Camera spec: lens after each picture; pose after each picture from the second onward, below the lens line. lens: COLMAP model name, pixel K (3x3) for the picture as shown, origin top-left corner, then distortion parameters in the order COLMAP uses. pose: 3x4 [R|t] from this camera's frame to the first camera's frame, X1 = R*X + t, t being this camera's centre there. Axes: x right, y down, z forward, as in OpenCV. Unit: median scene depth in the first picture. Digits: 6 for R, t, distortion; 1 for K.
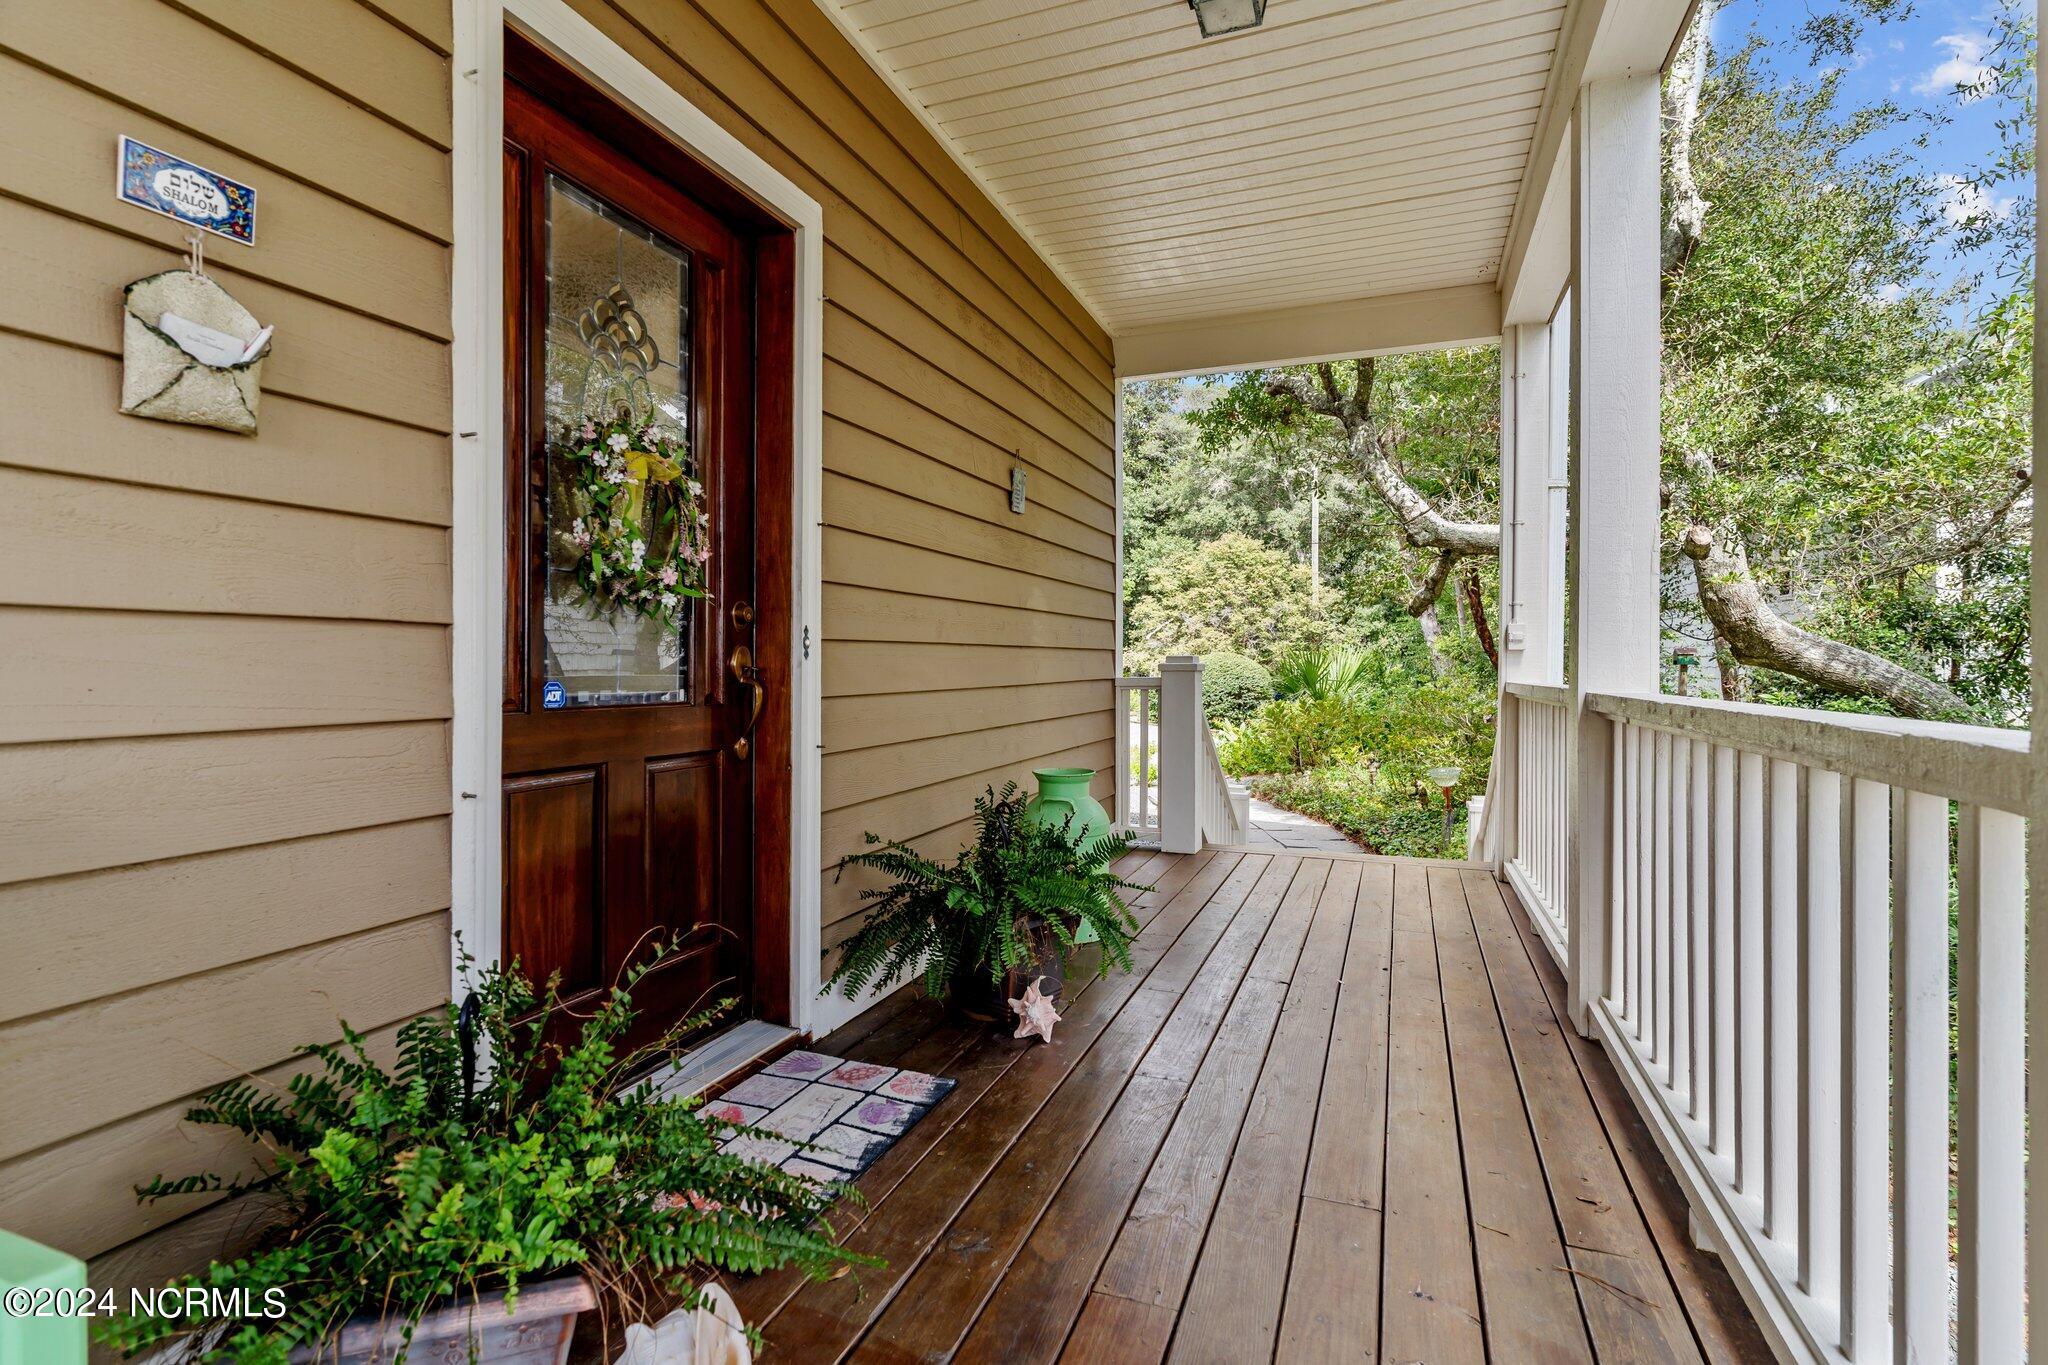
lens RADIAL K [[958.9, 0, 1022.3], [0, 958.9, 665.5], [0, 0, 1]] dist [0.000061, -0.000006]
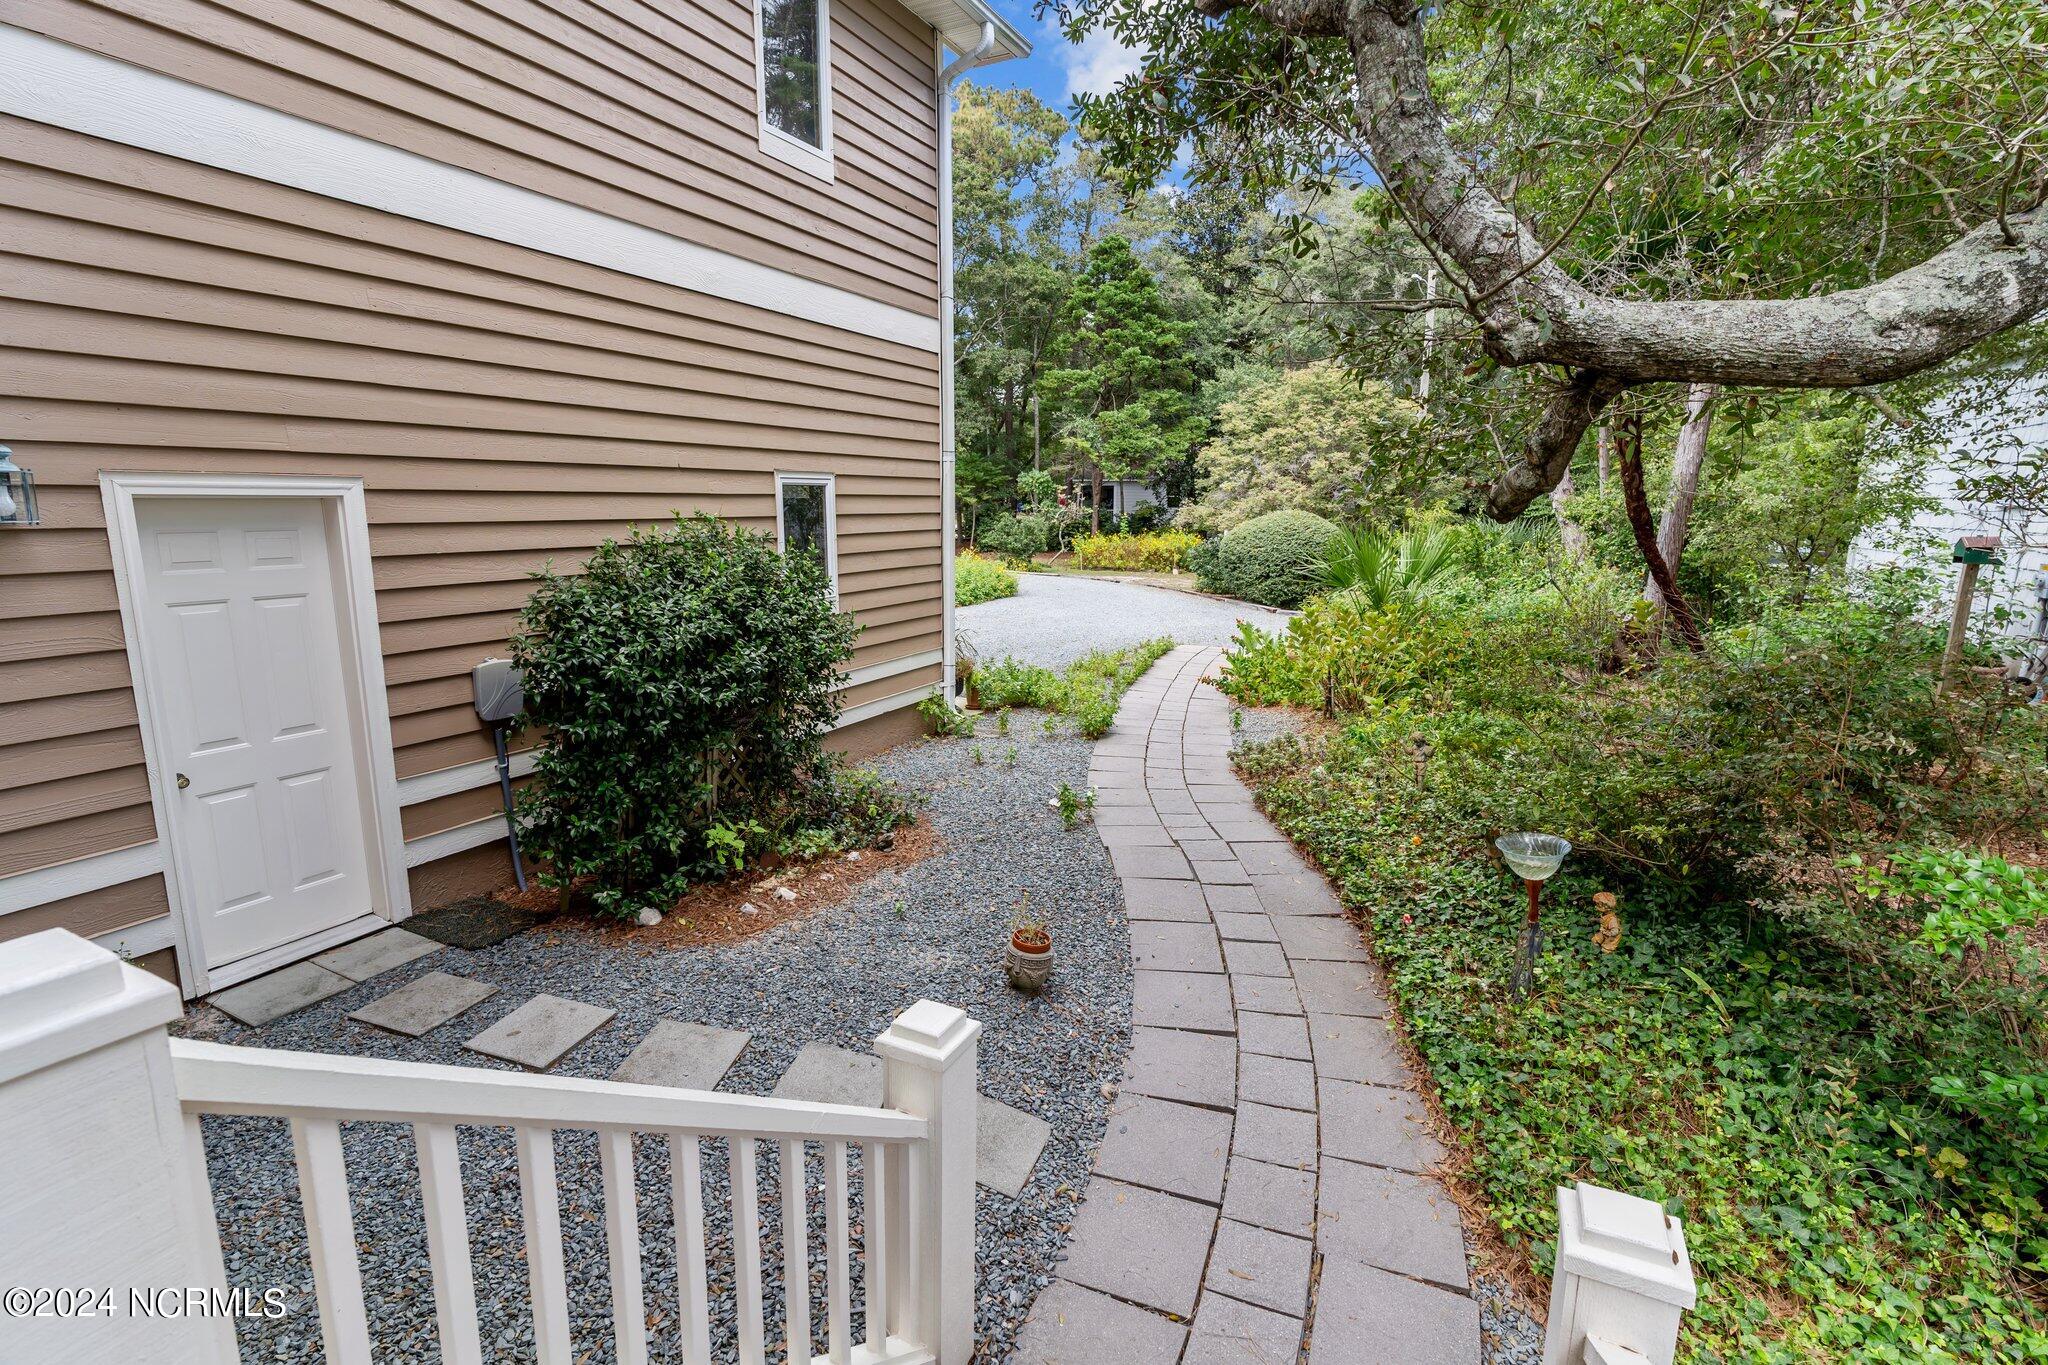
lens RADIAL K [[951.3, 0, 1024.0], [0, 951.3, 682.5], [0, 0, 1]] dist [0.001527, 0.000250]
pose [[0.994427, 0.021026, -0.103310, 0.053853], [-0.001760, 0.983085, 0.183142, -0.013891], [0.105413, -0.181939, 0.977643, 0.119710]]
